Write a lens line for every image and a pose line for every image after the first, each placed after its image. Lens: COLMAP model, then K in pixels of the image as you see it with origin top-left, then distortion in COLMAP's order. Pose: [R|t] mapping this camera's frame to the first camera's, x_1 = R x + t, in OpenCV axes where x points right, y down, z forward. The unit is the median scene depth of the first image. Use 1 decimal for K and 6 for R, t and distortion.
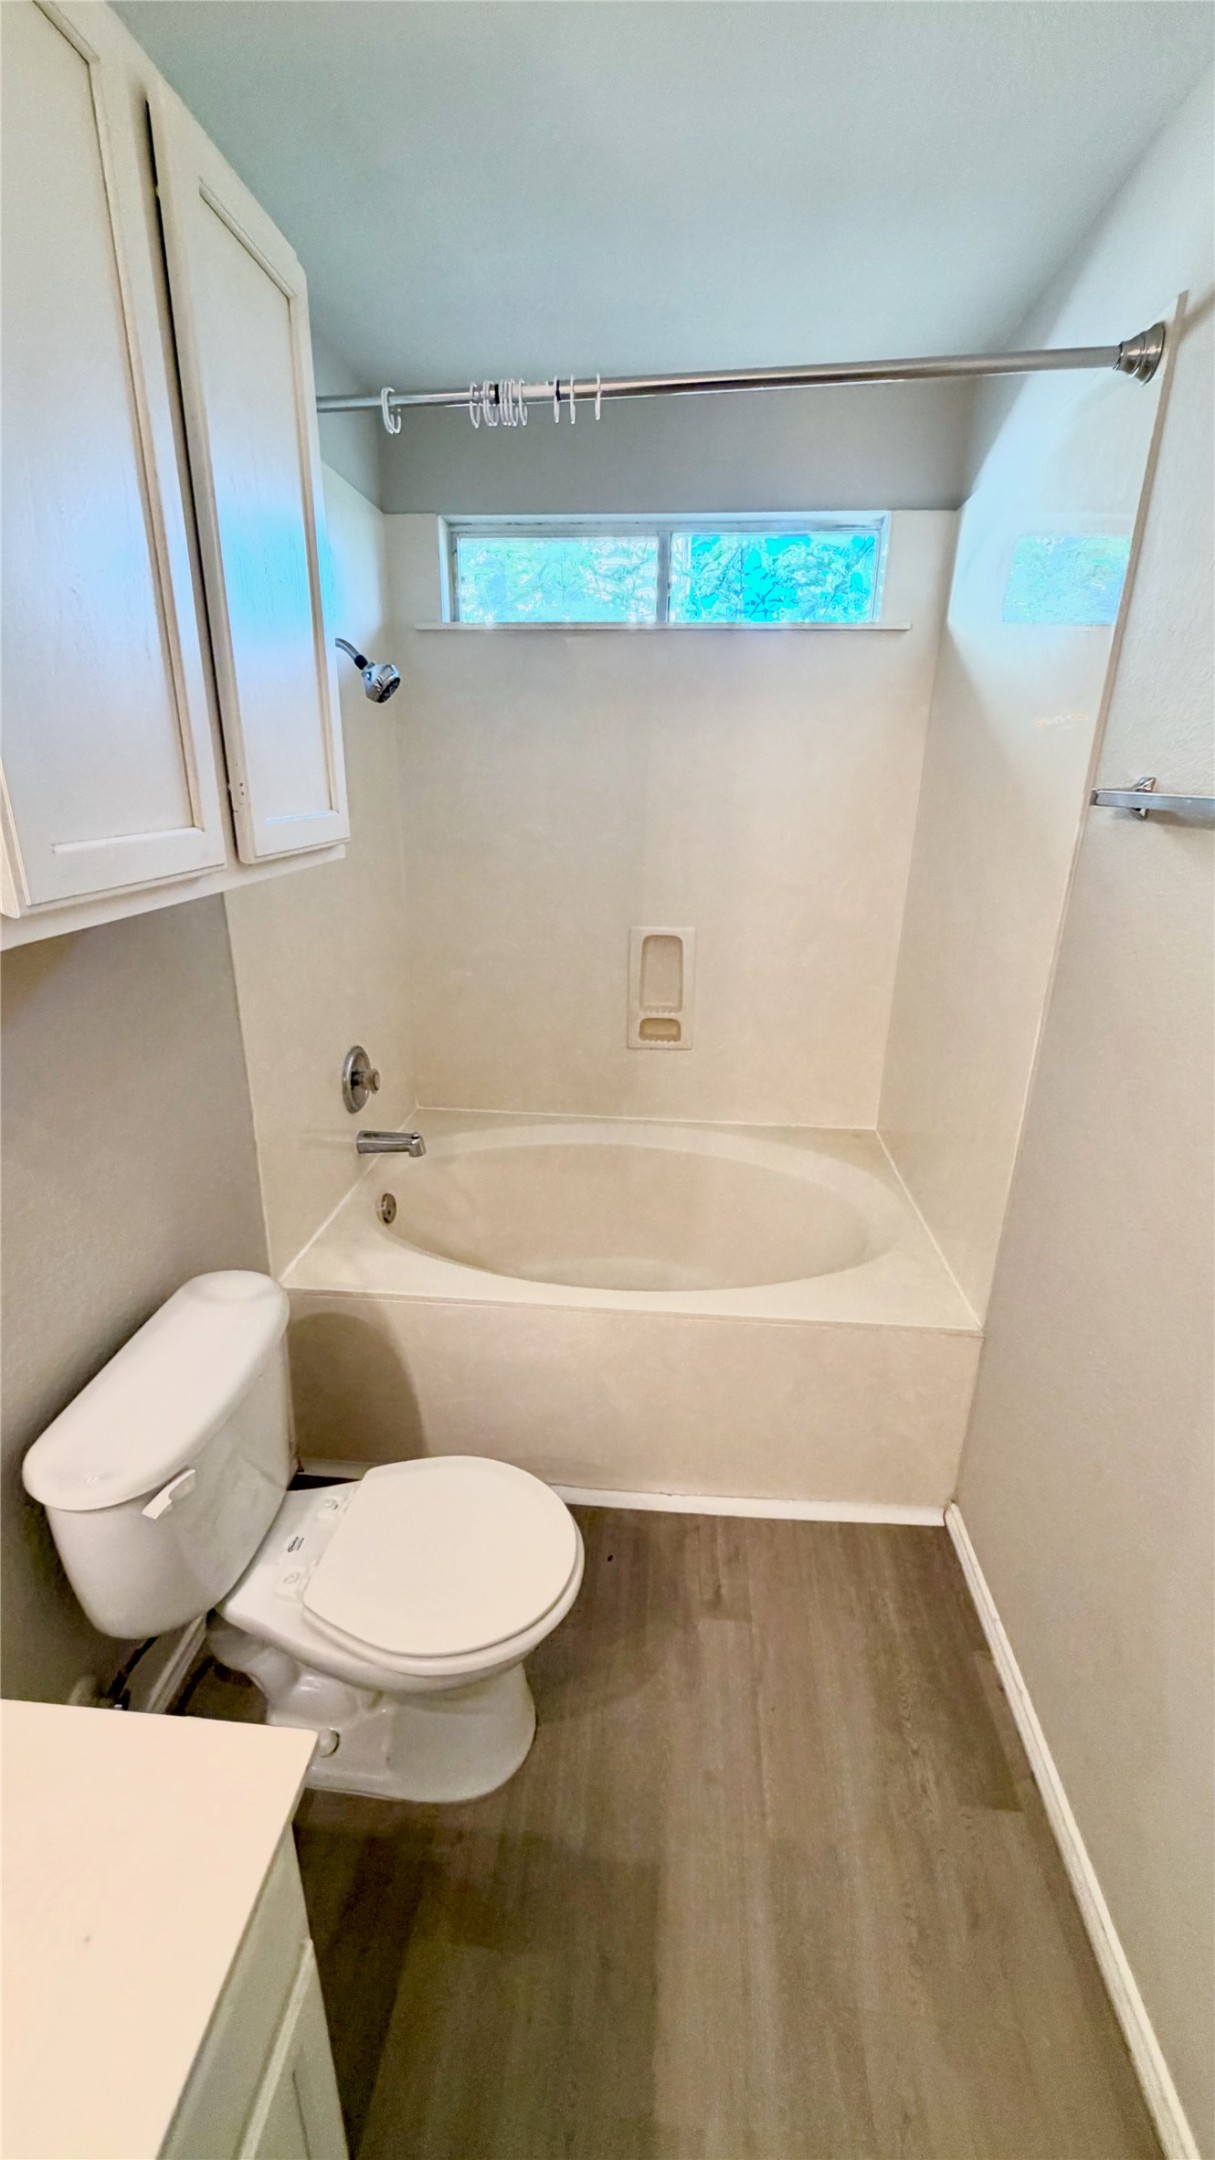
lens RADIAL K [[861.7, 0, 608.7], [0, 861.7, 1068.8], [0, 0, 1]] dist [-0.001892, 0.000171]
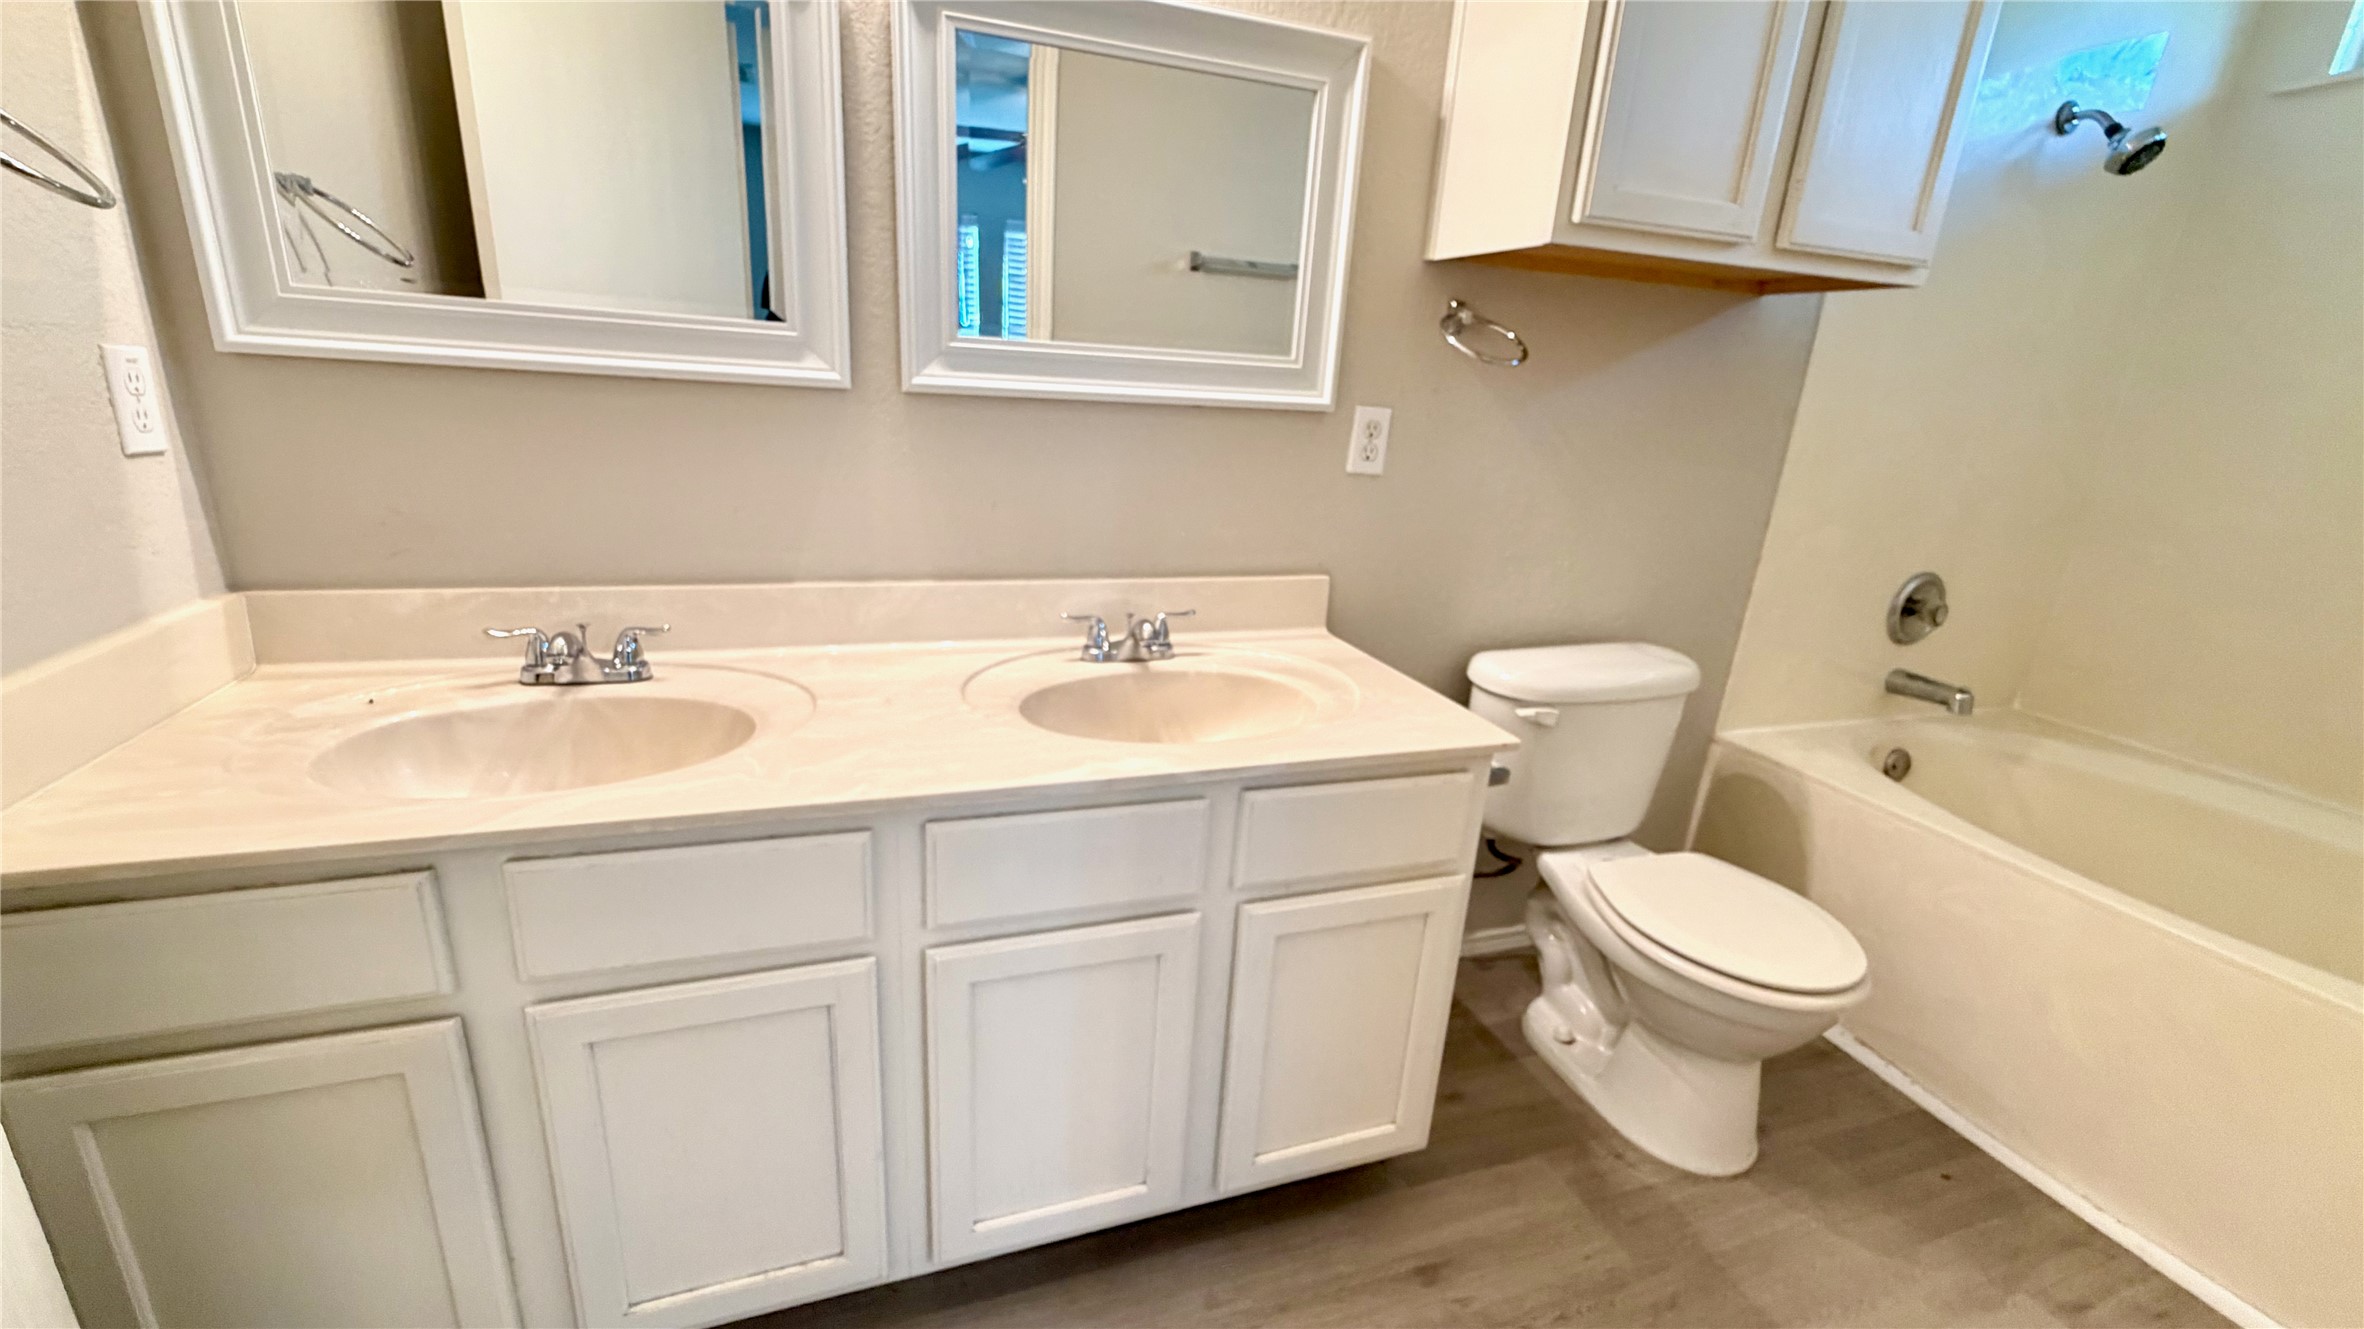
lens RADIAL K [[943.1, 0, 1178.8], [0, 943.1, 666.9], [0, 0, 1]] dist [-0.001892, 0.000171]
pose [[0.405448, 0.278644, -0.870614, 0.338673], [-0.351496, 0.926708, 0.132904, 0.261972], [0.843838, 0.252132, 0.473674, -0.131971]]
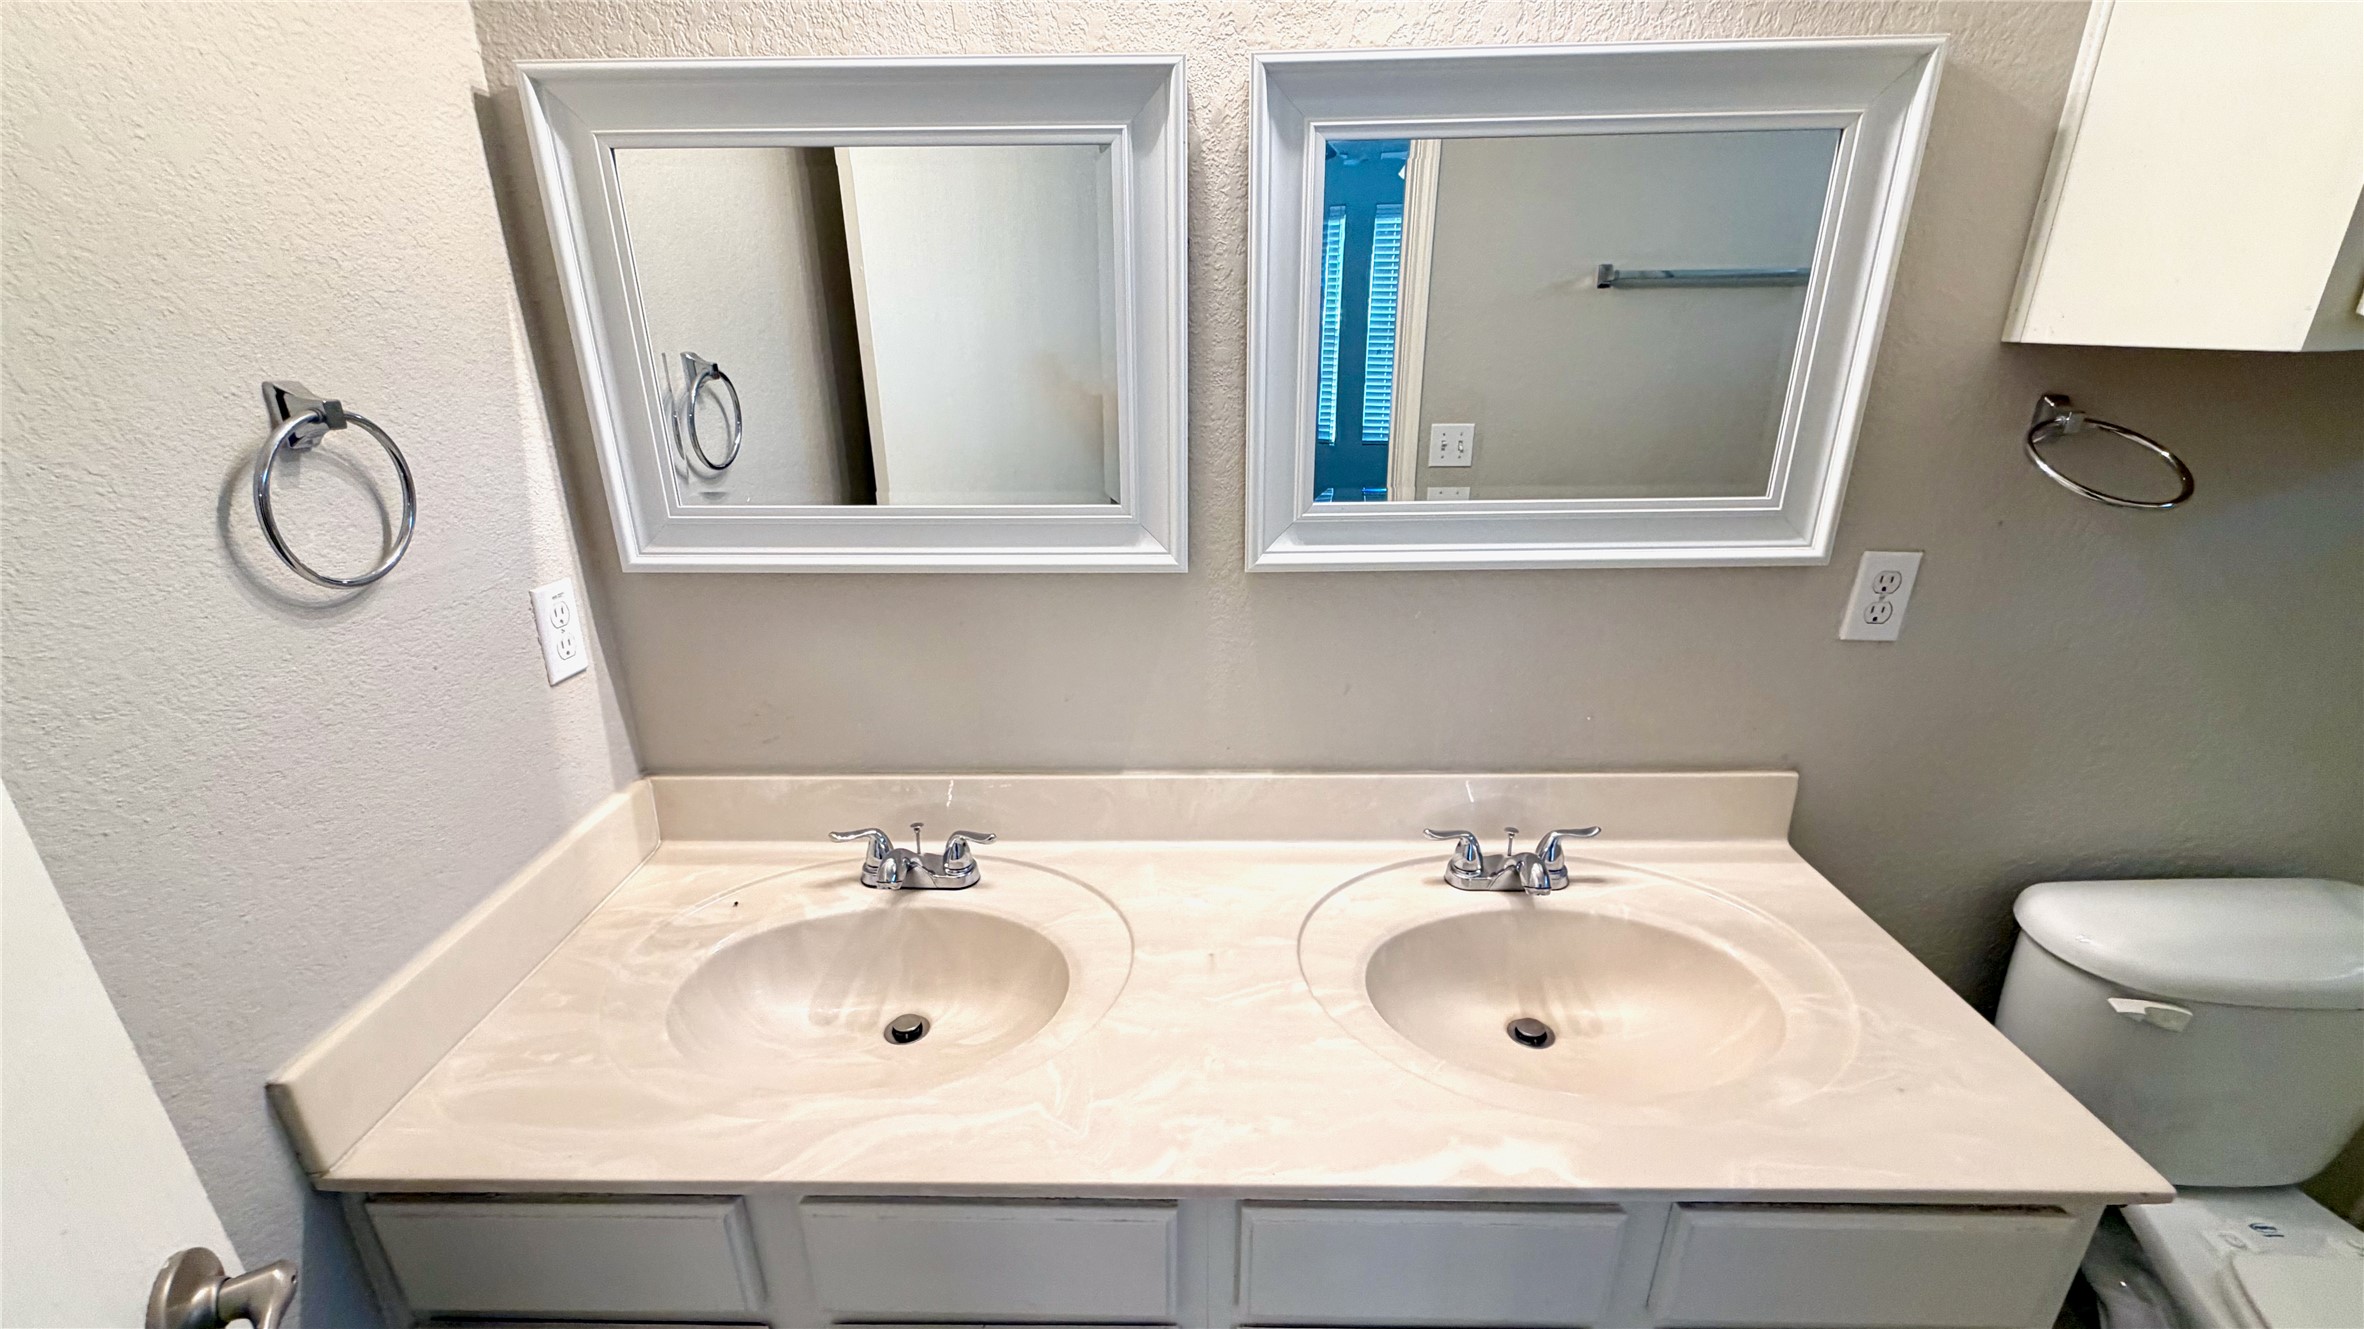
lens RADIAL K [[943.1, 0, 1178.8], [0, 943.1, 666.9], [0, 0, 1]] dist [-0.001892, 0.000171]
pose [[0.056886, 0.326226, -0.943578, 0.156794], [-0.316136, 0.902362, 0.292918, 0.122572], [0.947007, 0.281636, 0.154463, -0.140613]]
